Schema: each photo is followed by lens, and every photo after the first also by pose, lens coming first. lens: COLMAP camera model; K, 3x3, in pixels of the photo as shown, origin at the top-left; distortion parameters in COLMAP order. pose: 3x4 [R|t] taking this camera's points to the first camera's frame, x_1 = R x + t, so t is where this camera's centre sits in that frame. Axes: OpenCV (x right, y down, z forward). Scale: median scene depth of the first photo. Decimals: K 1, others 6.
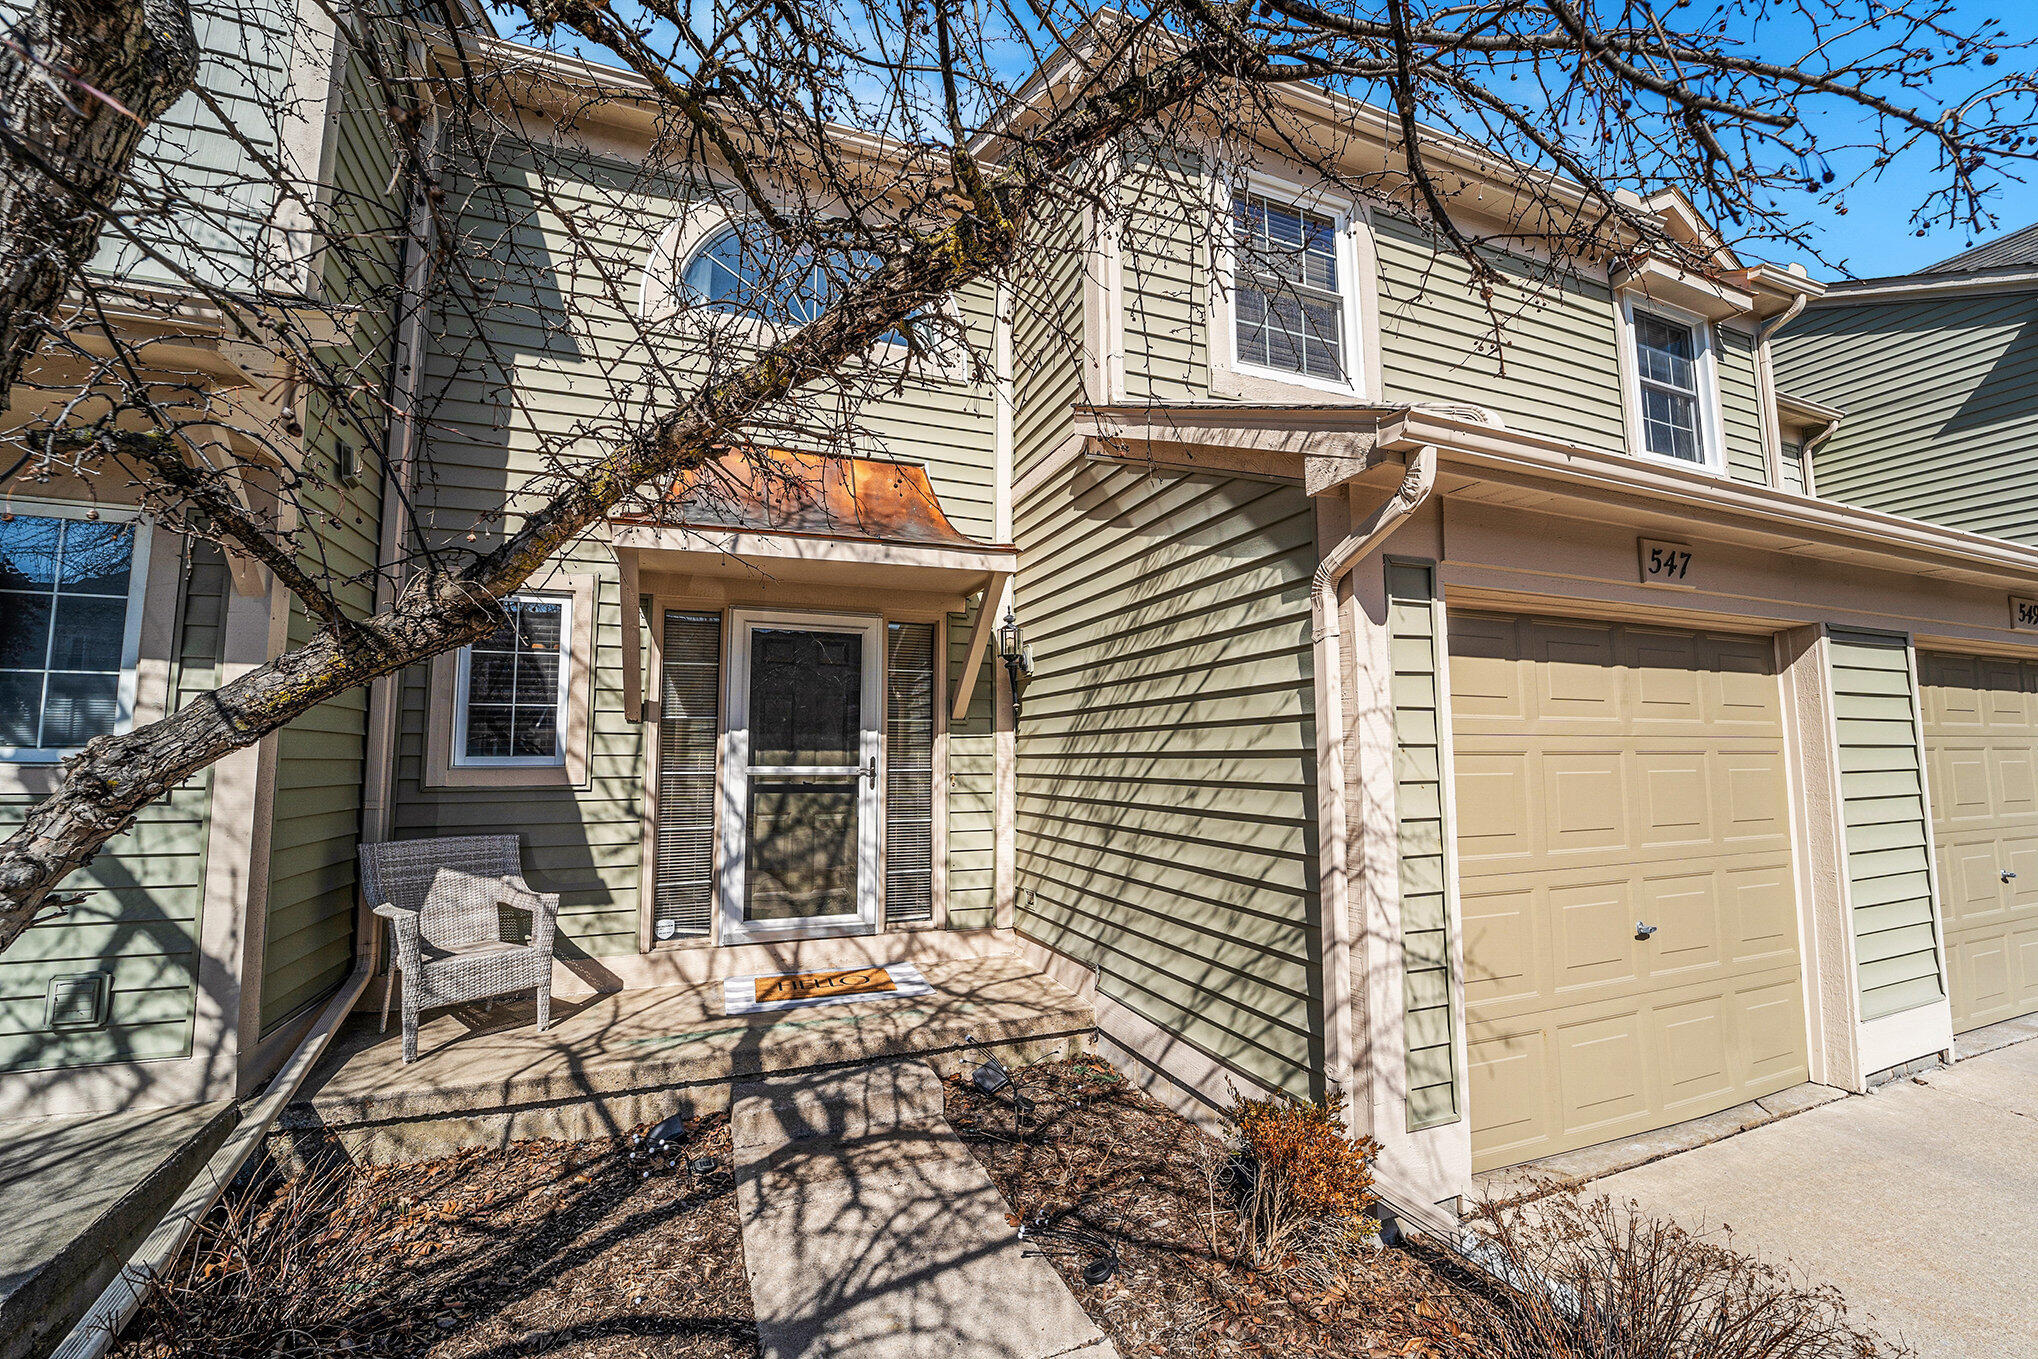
lens RADIAL K [[849.1, 0, 1011.0], [0, 849.1, 704.1], [0, 0, 1]] dist [-0.031714, 0.005260]
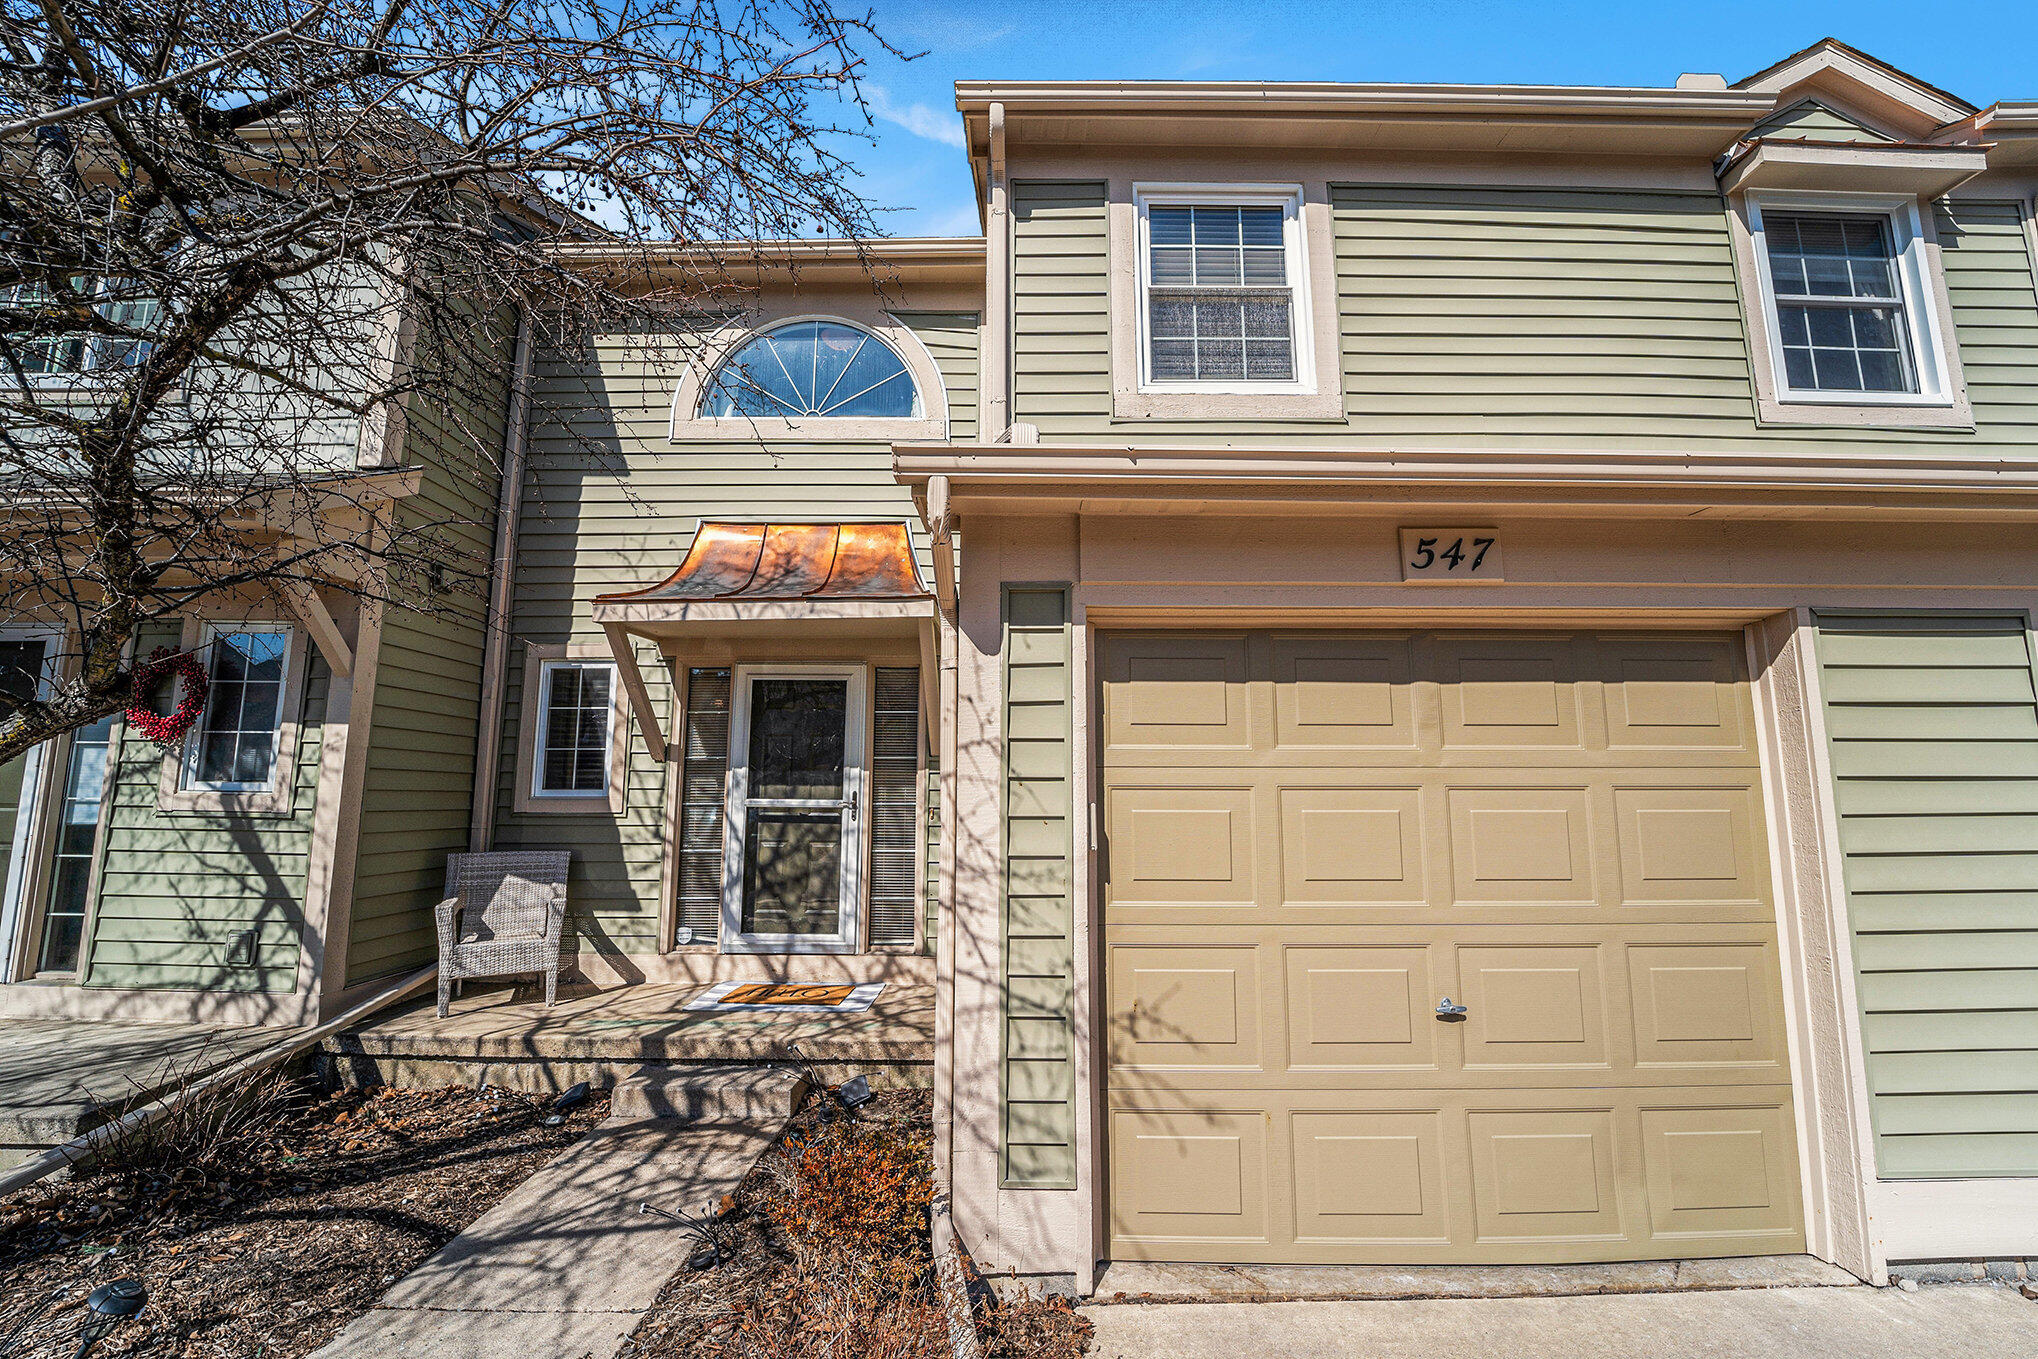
lens RADIAL K [[849.1, 0, 1011.0], [0, 849.1, 704.1], [0, 0, 1]] dist [-0.031714, 0.005260]
pose [[0.927211, -0.035076, -0.372894, 0.615598], [0.018837, 0.998712, -0.047104, 0.007066], [0.374066, 0.036652, 0.926677, 0.074876]]
